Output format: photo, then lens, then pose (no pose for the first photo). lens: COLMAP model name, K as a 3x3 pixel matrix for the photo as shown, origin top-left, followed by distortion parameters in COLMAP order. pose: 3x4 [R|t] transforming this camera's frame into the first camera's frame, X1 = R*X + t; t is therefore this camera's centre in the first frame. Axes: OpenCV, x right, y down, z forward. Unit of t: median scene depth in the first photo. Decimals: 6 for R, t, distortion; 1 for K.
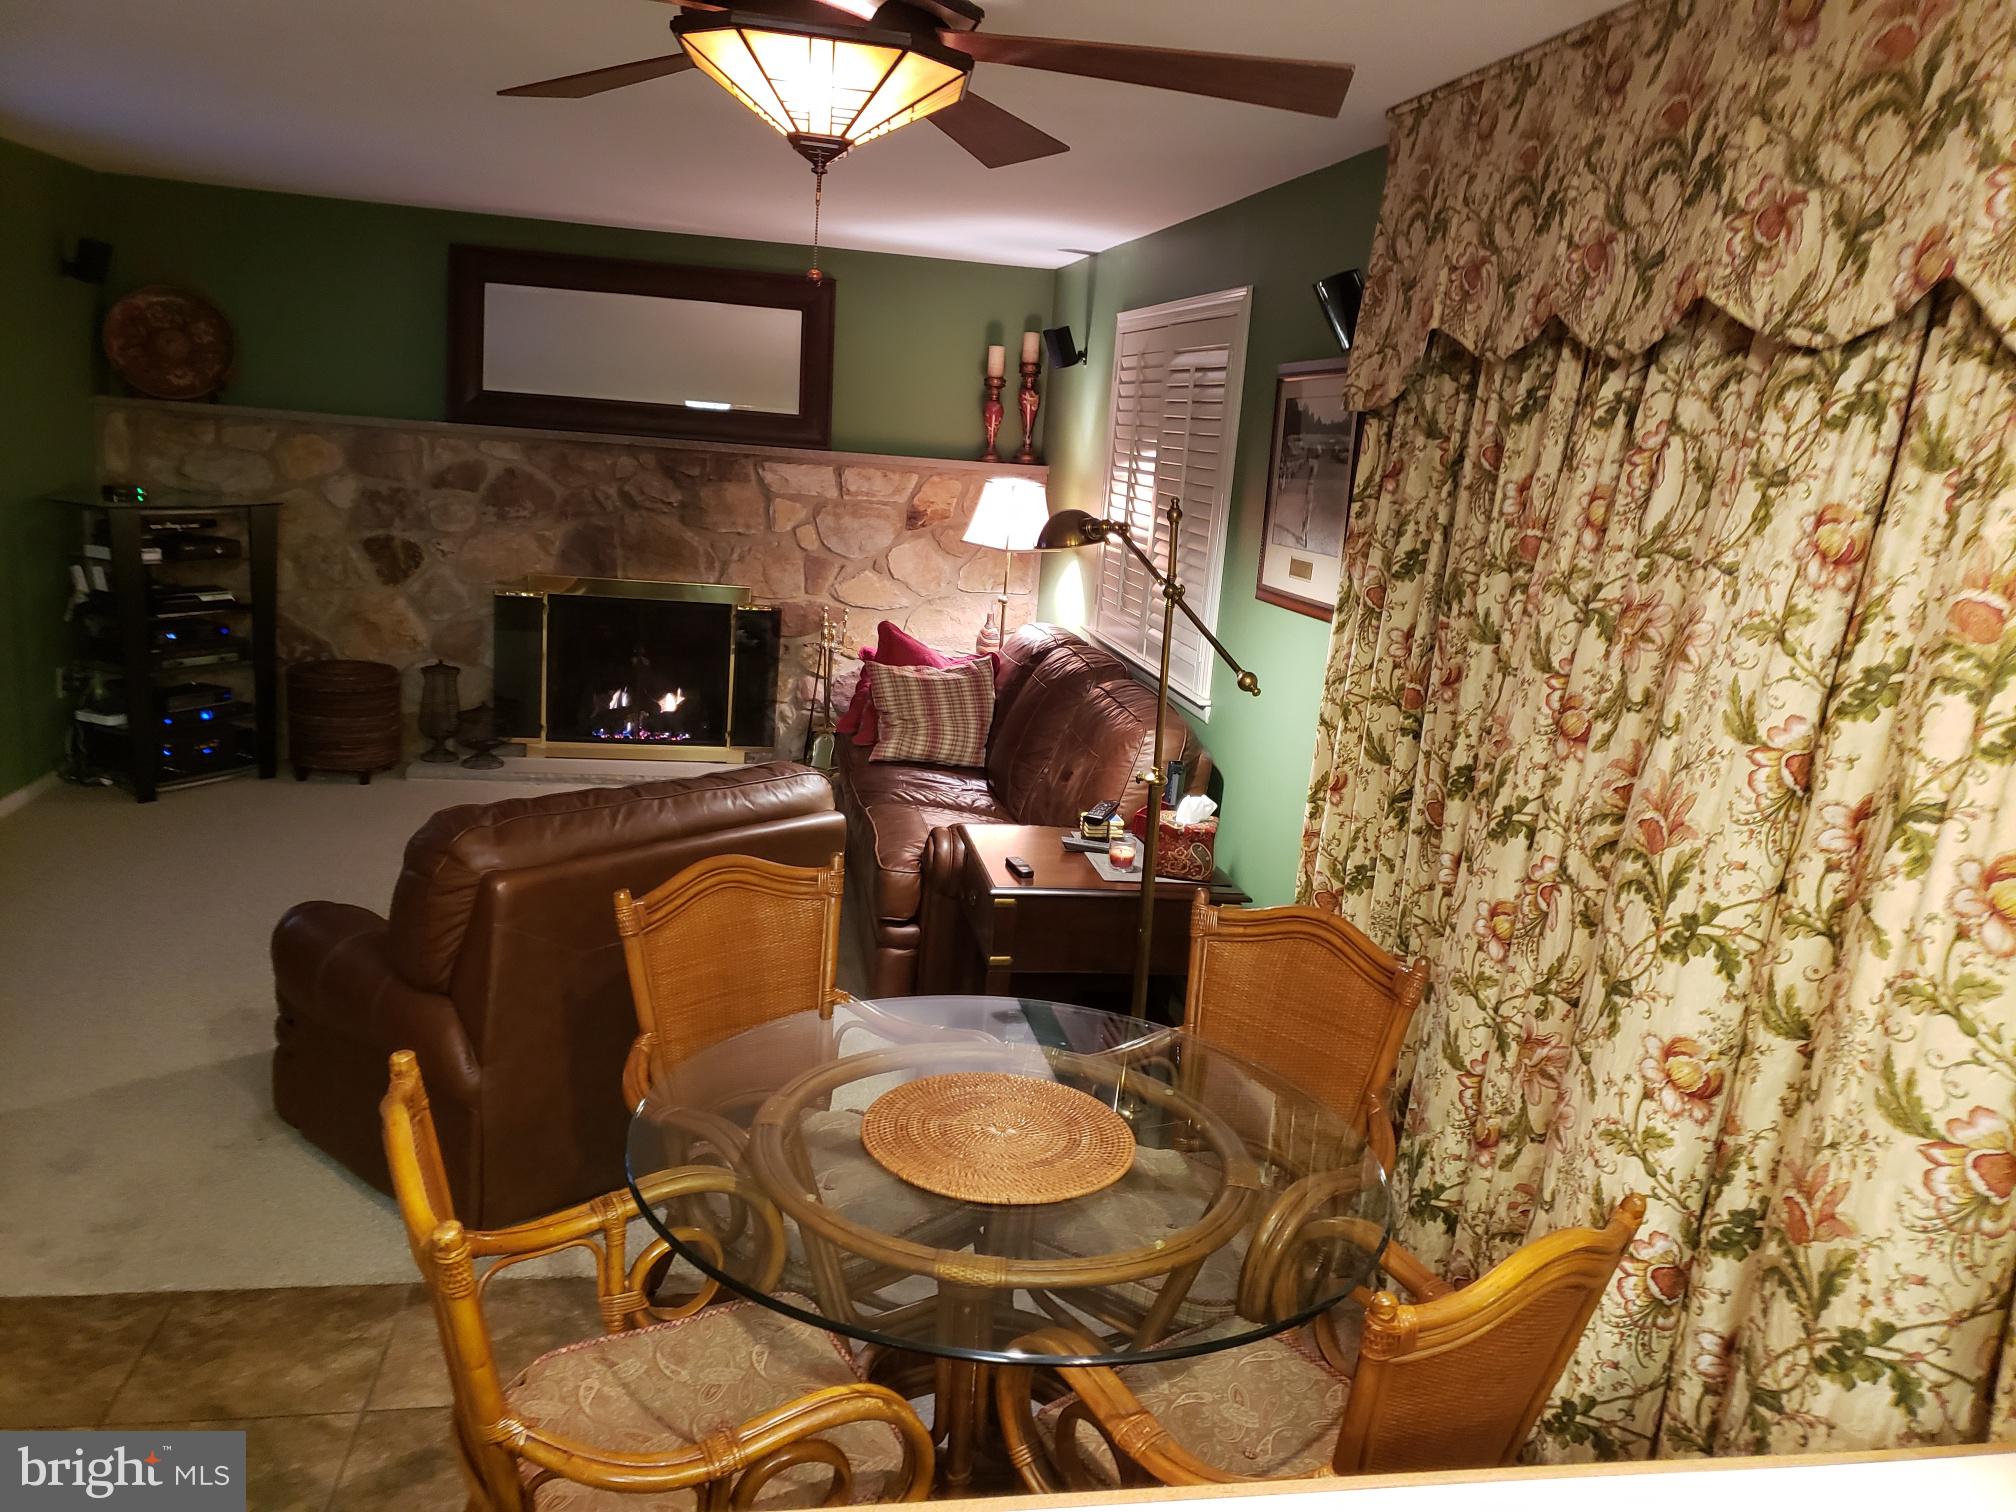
lens RADIAL K [[1580.3, 0, 1000.5], [0, 1580.3, 726.9], [0, 0, 1]] dist [0.043596, -0.016330]
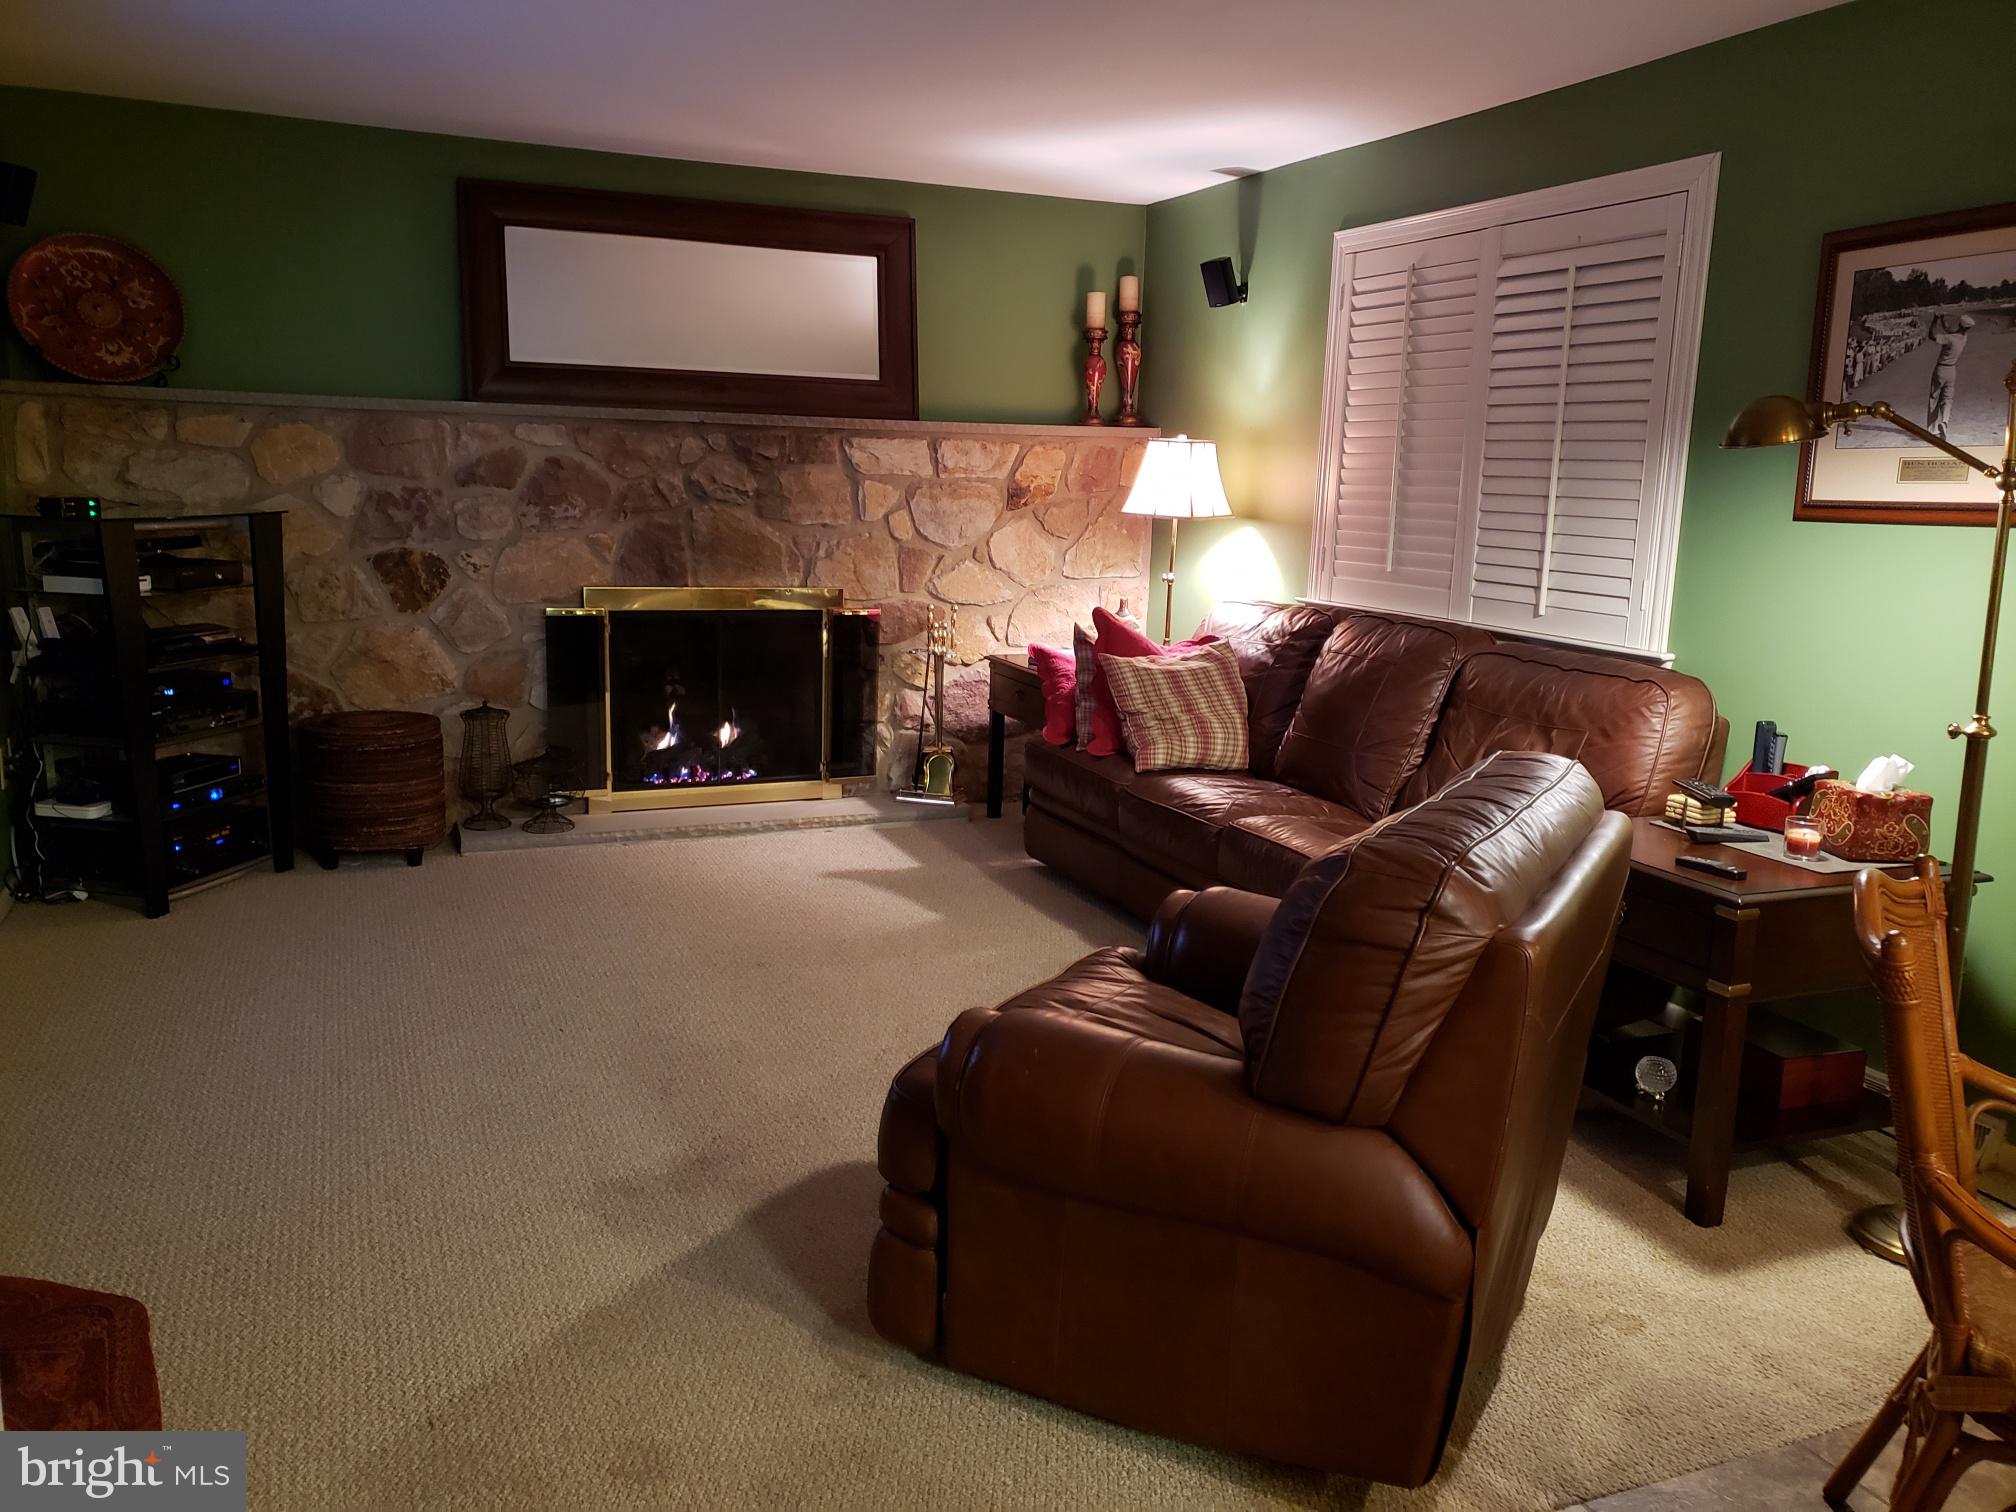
lens RADIAL K [[1580.3, 0, 1010.3], [0, 1580.3, 751.0], [0, 0, 1]] dist [0.043596, -0.016330]
pose [[0.975988, -0.085620, 0.200294, -0.256657], [0.085562, 0.996293, 0.008965, -0.002013], [-0.200319, 0.008388, 0.979695, 0.167175]]
